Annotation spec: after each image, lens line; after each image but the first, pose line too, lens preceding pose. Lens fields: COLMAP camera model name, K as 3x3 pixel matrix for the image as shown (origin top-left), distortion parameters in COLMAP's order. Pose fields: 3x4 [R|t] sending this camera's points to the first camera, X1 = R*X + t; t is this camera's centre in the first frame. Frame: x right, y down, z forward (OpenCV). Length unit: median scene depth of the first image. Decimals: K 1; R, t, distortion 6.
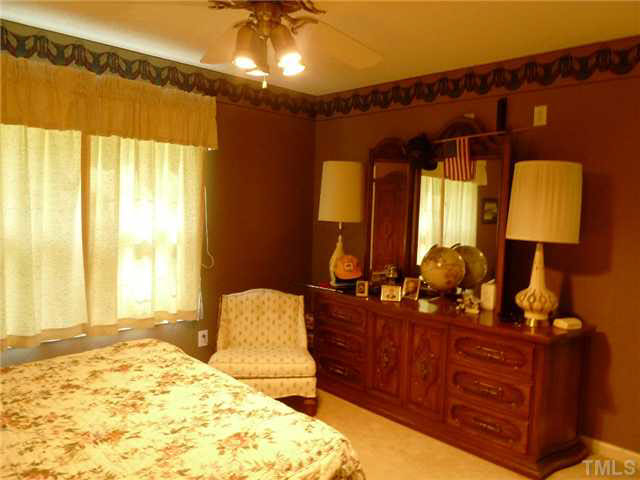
lens RADIAL K [[479.1, 0, 323.8], [0, 479.1, 244.7], [0, 0, 1]] dist [-0.034506, 0.013844]
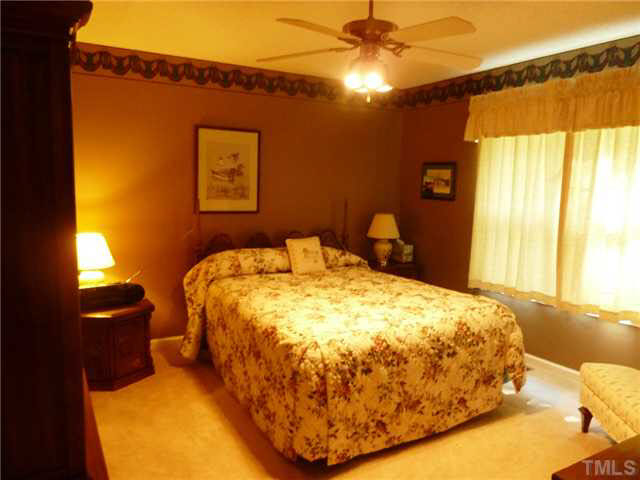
lens RADIAL K [[479.1, 0, 324.0], [0, 479.1, 236.4], [0, 0, 1]] dist [-0.034506, 0.013844]
pose [[-0.262355, 0.066176, -0.962700, 0.780549], [-0.110791, 0.988983, 0.098176, -0.029477], [0.958590, 0.132415, -0.252133, 0.752373]]
